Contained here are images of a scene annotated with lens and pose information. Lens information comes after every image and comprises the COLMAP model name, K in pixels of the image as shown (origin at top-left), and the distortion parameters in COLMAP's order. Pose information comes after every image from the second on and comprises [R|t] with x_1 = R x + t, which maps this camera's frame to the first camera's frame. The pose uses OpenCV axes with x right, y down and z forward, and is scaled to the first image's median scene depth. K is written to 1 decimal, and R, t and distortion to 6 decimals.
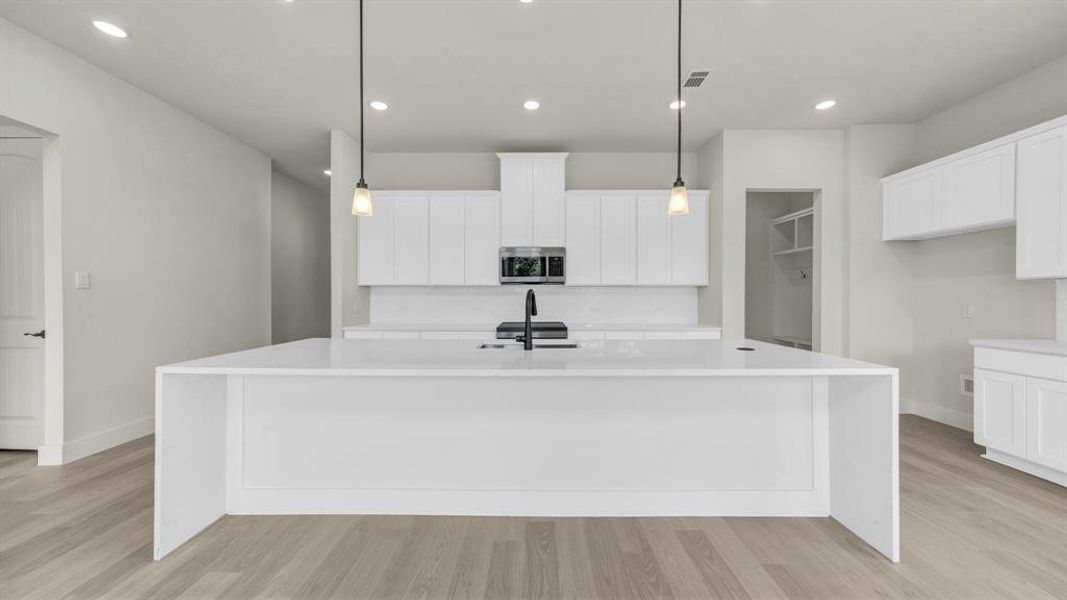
lens RADIAL K [[375.7, 0, 536.7], [0, 375.7, 299.4], [0, 0, 1]] dist [0.001262, 0.000643]
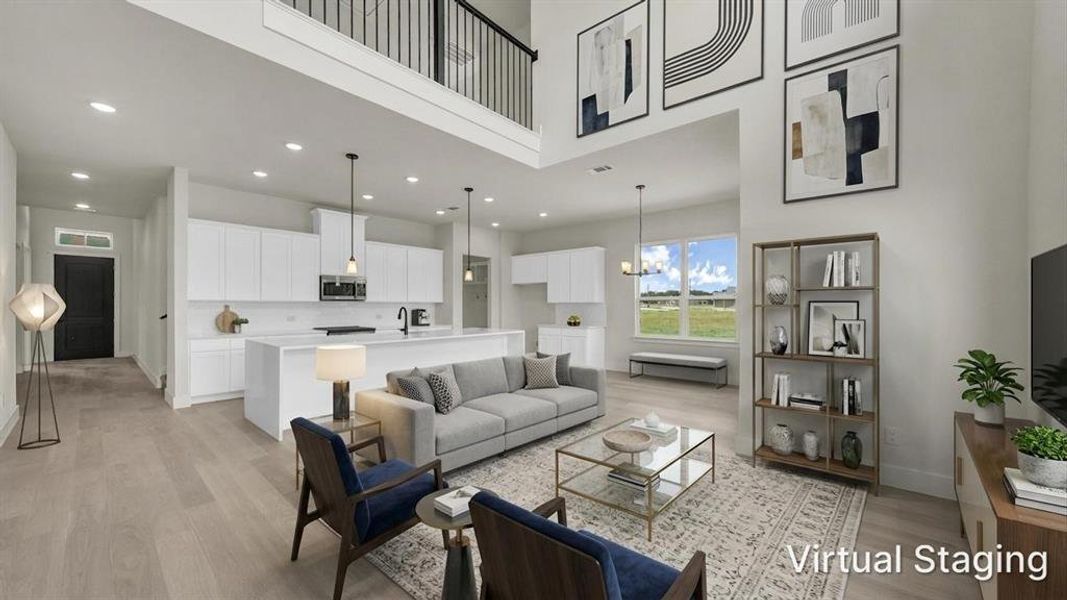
lens RADIAL K [[408.5, 0, 540.3], [0, 408.5, 306.6], [0, 0, 1]] dist [0.003084, 0.000246]
pose [[0.647149, 0.000876, 0.762363, -0.804789], [0.004134, 0.999981, -0.004659, -0.009213], [-0.762352, 0.006167, 0.647133, -0.687326]]
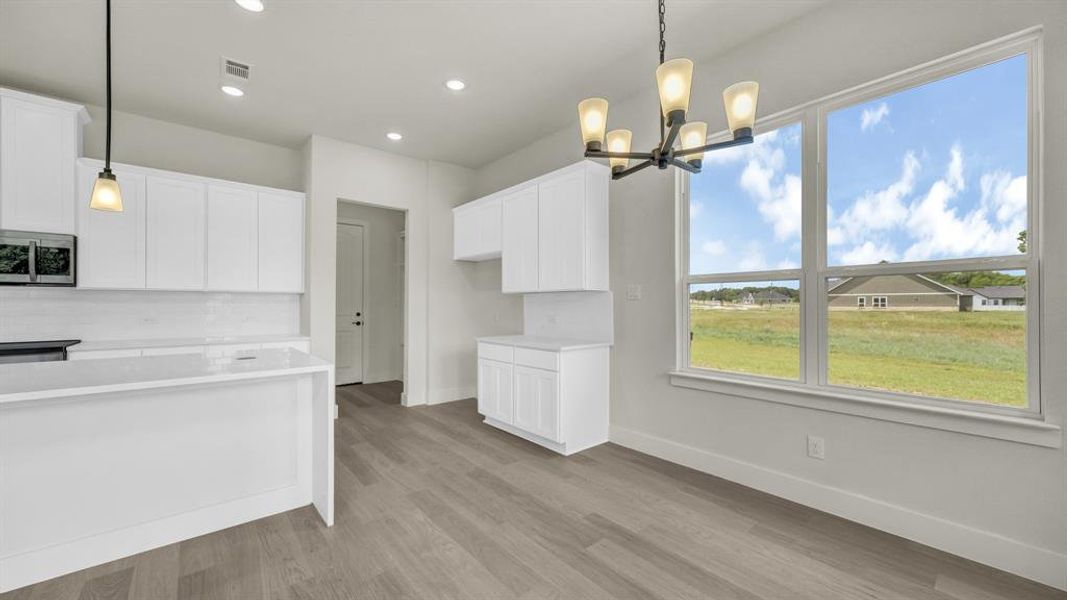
lens RADIAL K [[408.5, 0, 543.4], [0, 408.5, 302.1], [0, 0, 1]] dist [0.003084, 0.000246]
pose [[0.754741, 0.006812, 0.655987, 0.259757], [0.001145, 0.999931, -0.011701, -0.001404], [-0.656021, 0.009582, 0.754681, -0.190682]]
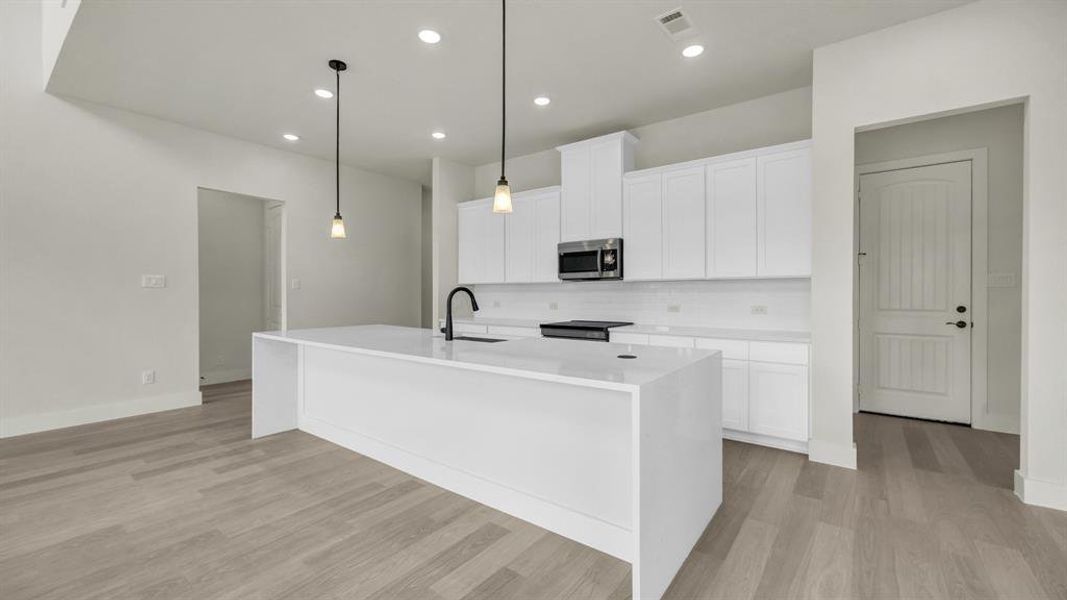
lens RADIAL K [[434.6, 0, 523.2], [0, 434.6, 293.7], [0, 0, 1]] dist [0.003032, -0.000677]
pose [[0.792292, -0.000365, -0.610142, 0.569149], [-0.003434, 0.999981, -0.005057, -0.001244], [0.610133, 0.006102, 0.792276, 0.054612]]
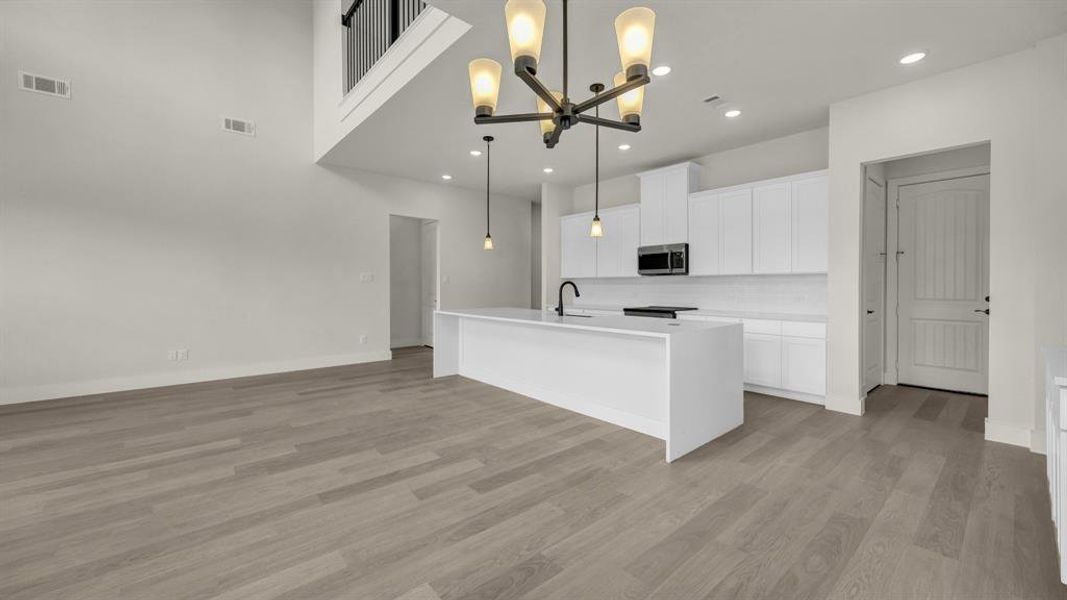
lens RADIAL K [[408.5, 0, 531.2], [0, 408.5, 287.4], [0, 0, 1]] dist [0.003084, 0.000246]
pose [[0.656148, 0.002987, -0.754627, 0.784986], [-0.004716, 0.999989, -0.000143, 0.000793], [0.754618, 0.003653, 0.656154, -0.208790]]
